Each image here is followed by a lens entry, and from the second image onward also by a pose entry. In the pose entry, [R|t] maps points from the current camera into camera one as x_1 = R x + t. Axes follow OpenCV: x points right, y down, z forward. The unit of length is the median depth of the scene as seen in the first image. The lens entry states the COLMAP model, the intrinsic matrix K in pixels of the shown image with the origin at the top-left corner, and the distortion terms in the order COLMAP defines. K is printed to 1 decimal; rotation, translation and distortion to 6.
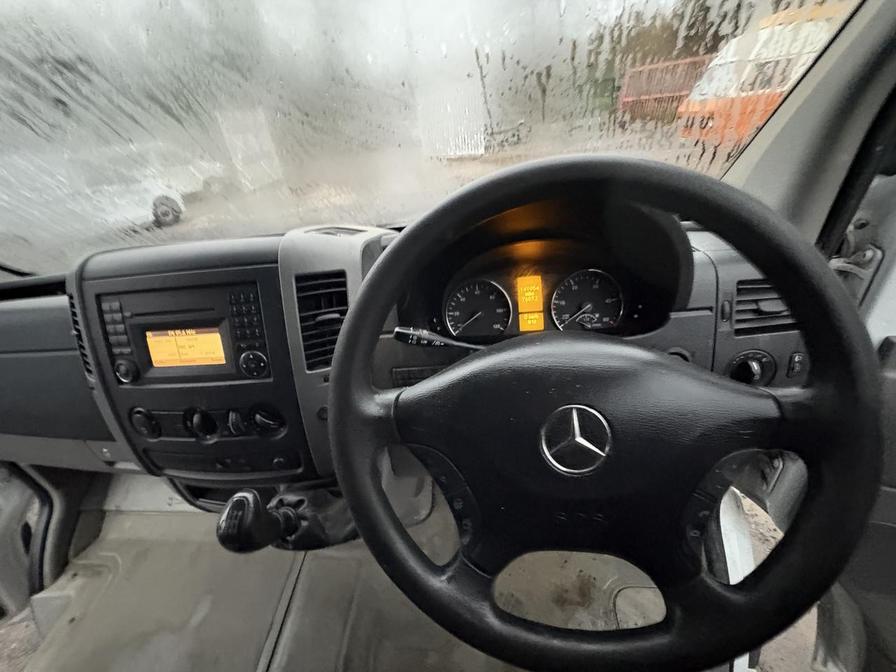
lens RADIAL K [[357.4, 0, 447.2], [0, 357.4, 337.0], [0, 0, 1]] dist [0.000983, -0.000198]
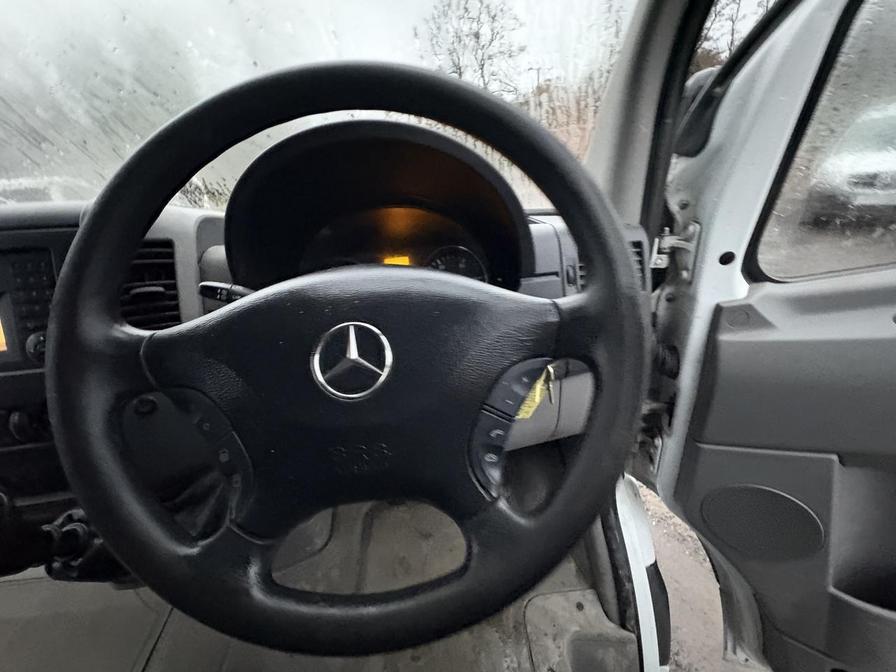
lens RADIAL K [[356.4, 0, 445.7], [0, 356.4, 336.4], [0, 0, 1]] dist [0.002281, 0.000073]
pose [[0.988290, -0.034600, 0.148615, 0.235882], [0.050429, 0.993287, -0.104102, 0.171596], [-0.144016, 0.110377, 0.983400, 0.051525]]
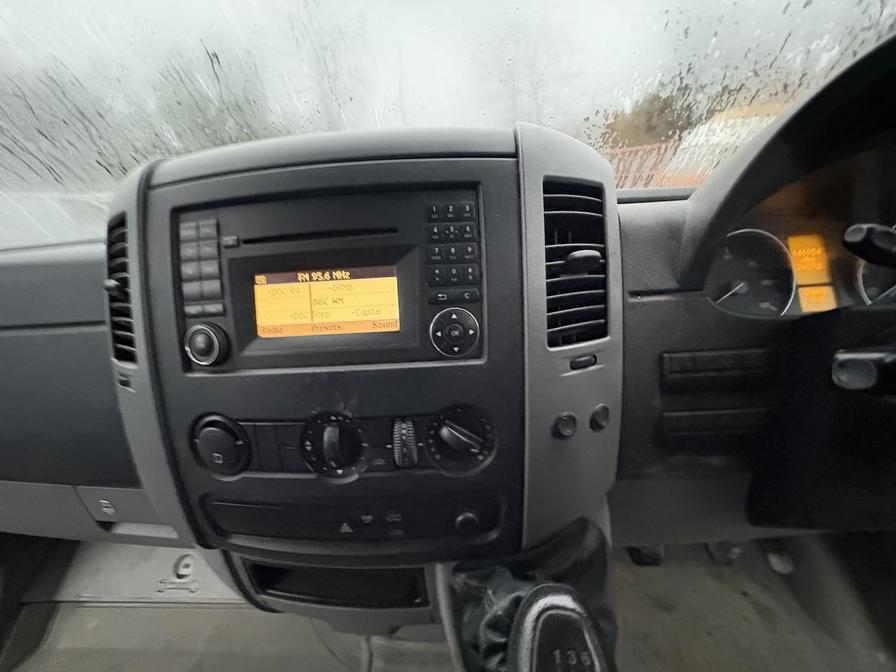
lens RADIAL K [[357.4, 0, 447.2], [0, 357.4, 337.0], [0, 0, 1]] dist [0.000983, -0.000198]
pose [[0.998311, 0.025918, 0.051988, -0.555337], [-0.017584, 0.987790, -0.154796, 0.162945], [-0.055365, 0.153620, 0.986578, 0.430240]]
